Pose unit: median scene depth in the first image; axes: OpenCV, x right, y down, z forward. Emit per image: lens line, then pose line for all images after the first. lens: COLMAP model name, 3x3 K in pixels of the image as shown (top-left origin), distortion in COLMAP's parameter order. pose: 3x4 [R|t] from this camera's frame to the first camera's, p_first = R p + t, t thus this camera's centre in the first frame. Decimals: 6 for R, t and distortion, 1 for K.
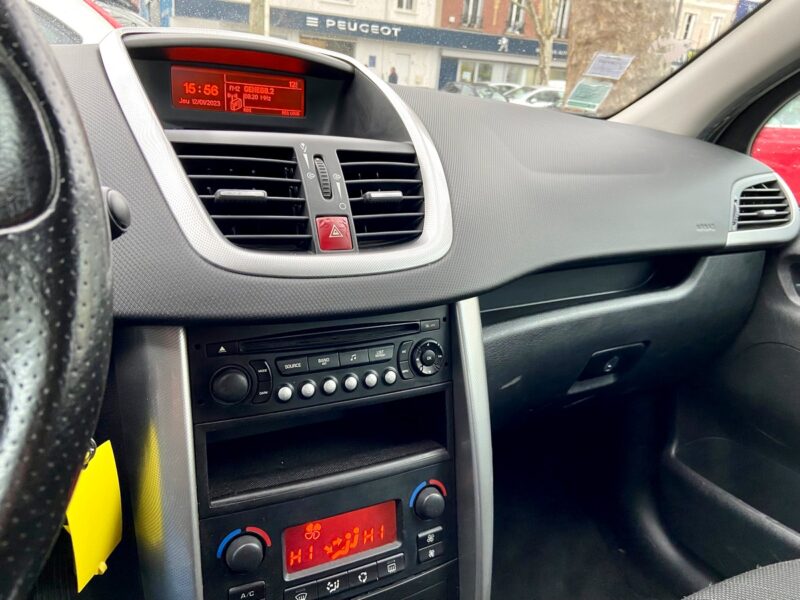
lens RADIAL K [[605.6, 0, 398.9], [0, 605.6, 297.5], [0, 0, 1]] dist [0.116210, -0.141806]
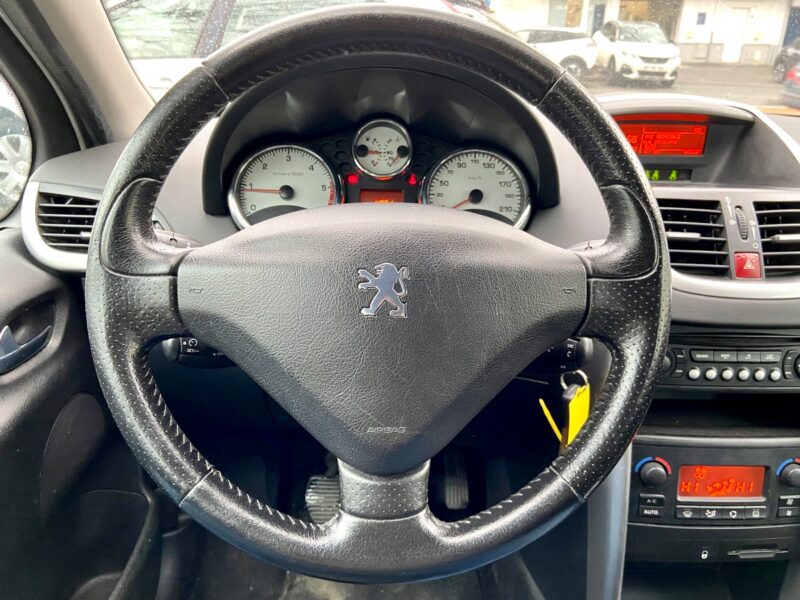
lens RADIAL K [[611.4, 0, 400.0], [0, 611.4, 300.0], [0, 0, 1]] dist [0.108200, -0.134524]
pose [[0.898657, 0.114600, -0.423418, -0.197521], [-0.094075, 0.993161, 0.069139, -0.050016], [0.428446, -0.022299, 0.903292, -0.588354]]
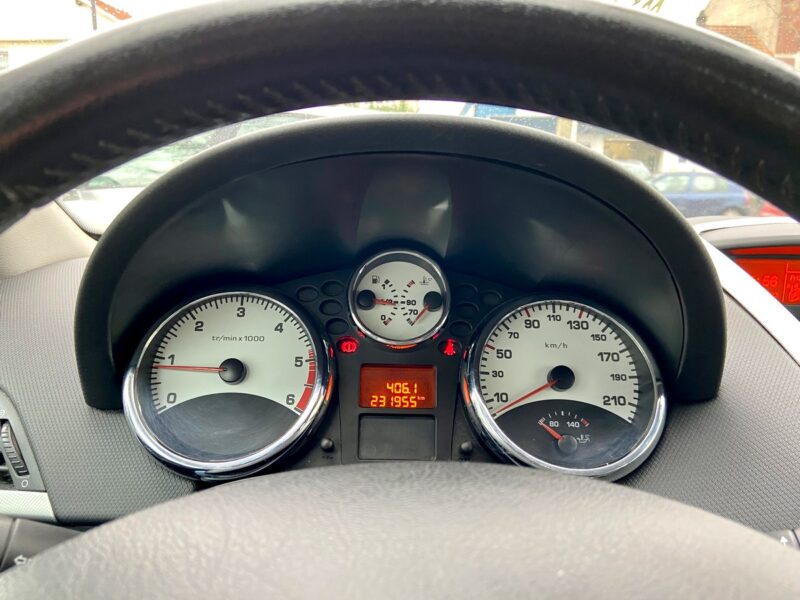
lens RADIAL K [[605.6, 0, 398.9], [0, 605.6, 297.5], [0, 0, 1]] dist [0.116210, -0.141806]
pose [[0.897433, 0.032771, -0.439932, -0.534333], [-0.099221, 0.986680, -0.128906, -0.197317], [0.429848, 0.159336, 0.888731, -0.014048]]
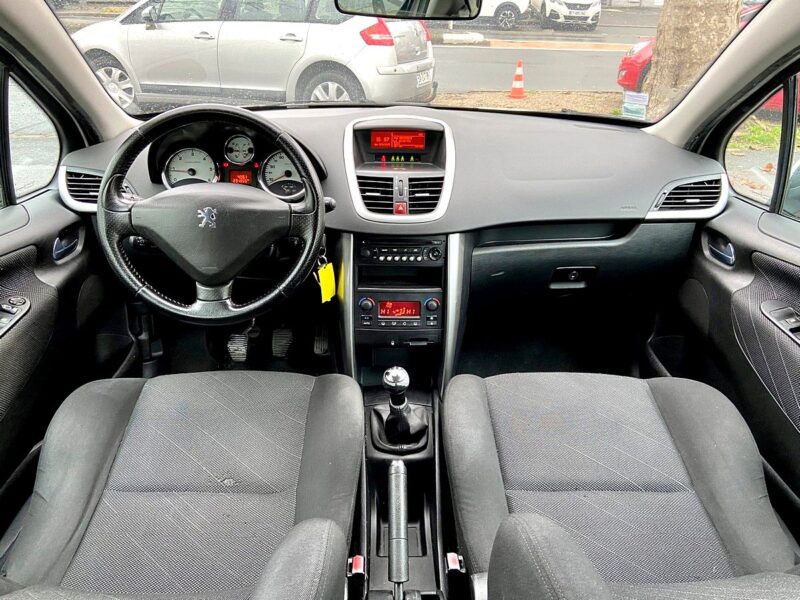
lens RADIAL K [[605.6, 0, 398.9], [0, 605.6, 297.5], [0, 0, 1]] dist [0.116210, -0.141806]
pose [[0.902532, 0.141870, -0.406581, 1.129755], [-0.085845, 0.984496, 0.152965, -0.123896], [0.421979, -0.103153, 0.900718, -1.702041]]
